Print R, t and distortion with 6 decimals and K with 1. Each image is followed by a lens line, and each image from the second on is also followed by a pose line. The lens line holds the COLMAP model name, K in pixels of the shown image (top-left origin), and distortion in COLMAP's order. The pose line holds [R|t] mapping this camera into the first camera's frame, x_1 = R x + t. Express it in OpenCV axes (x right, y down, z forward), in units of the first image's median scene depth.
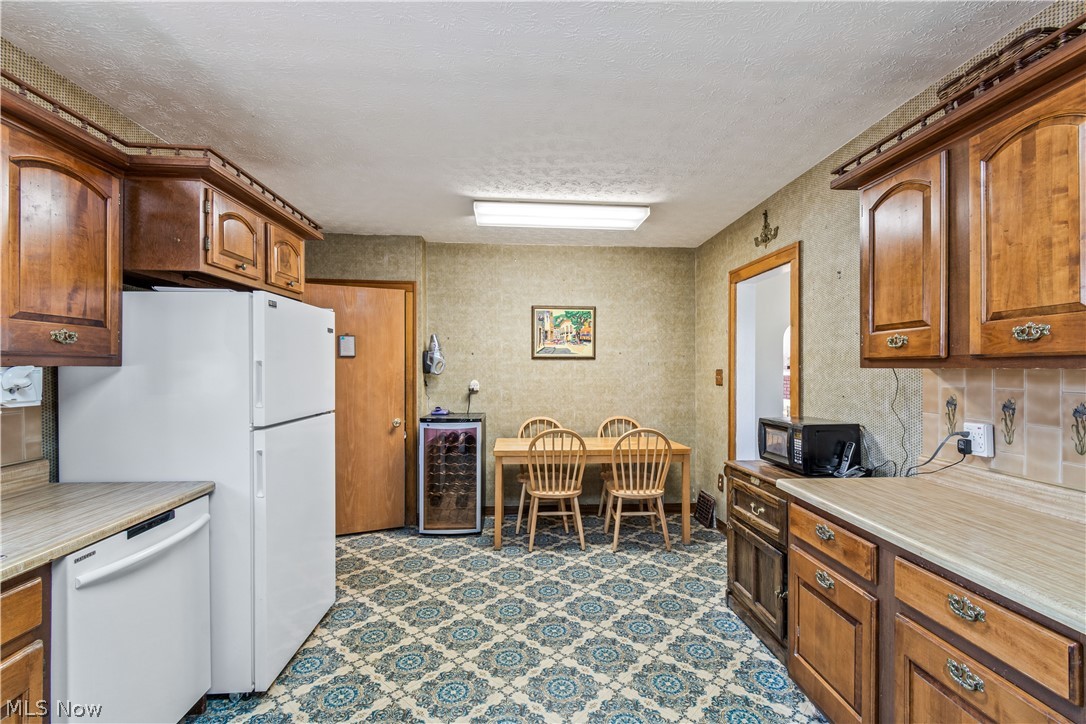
lens RADIAL K [[485.5, 0, 547.4], [0, 485.5, 366.3], [0, 0, 1]] dist [0.003225, -0.001122]
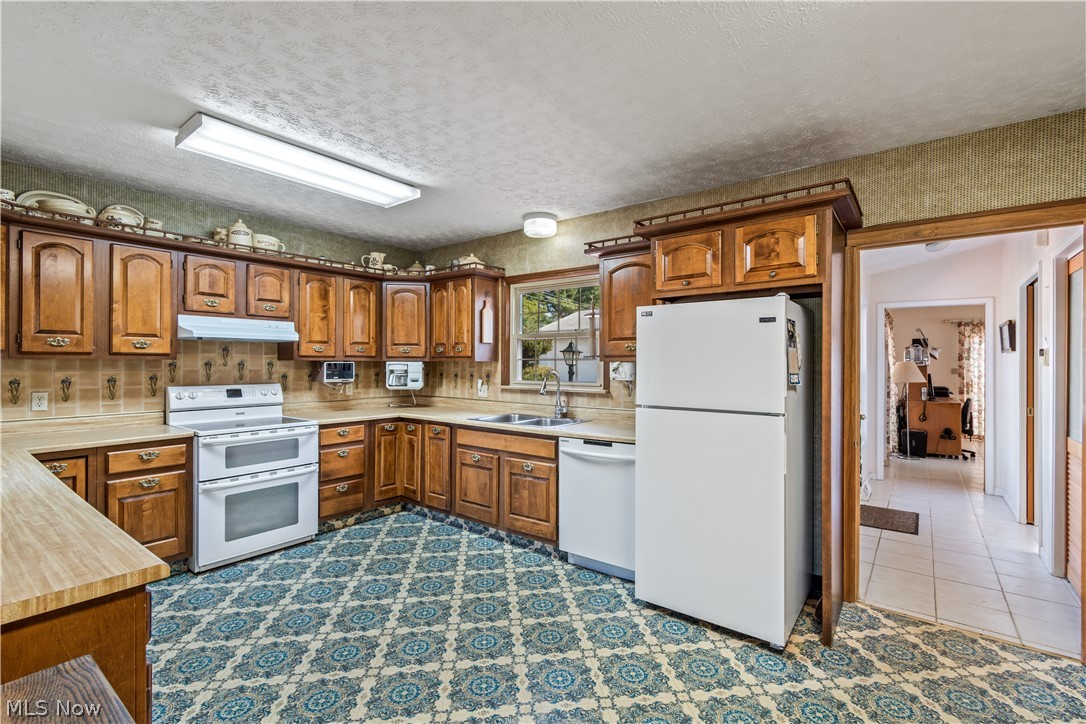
lens RADIAL K [[485.5, 0, 542.2], [0, 485.5, 359.5], [0, 0, 1]] dist [0.003225, -0.001122]
pose [[-0.668660, -0.011292, -0.743483, 0.673852], [-0.003992, 0.999925, -0.011597, 0.013824], [0.743558, -0.004786, -0.668655, 1.860716]]
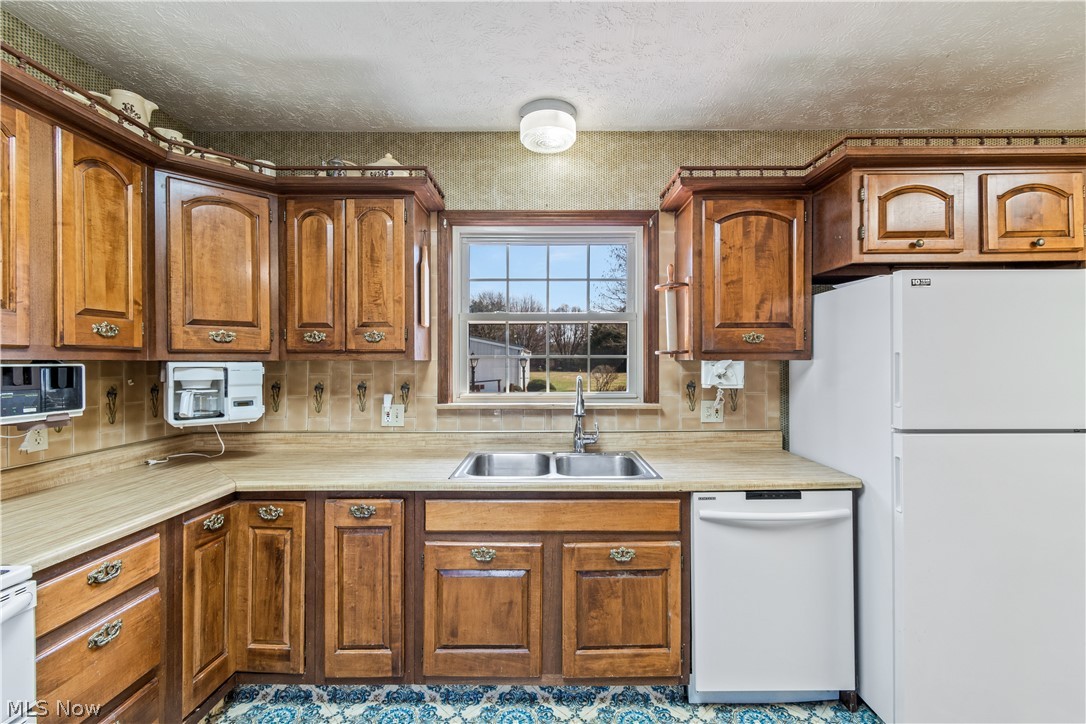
lens RADIAL K [[485.5, 0, 547.2], [0, 485.5, 362.7], [0, 0, 1]] dist [0.003225, -0.001122]
pose [[-0.075471, -0.003138, -0.997143, 0.335052], [0.004849, 0.999982, -0.003514, 0.007984], [0.997136, -0.005100, -0.075455, 0.483378]]
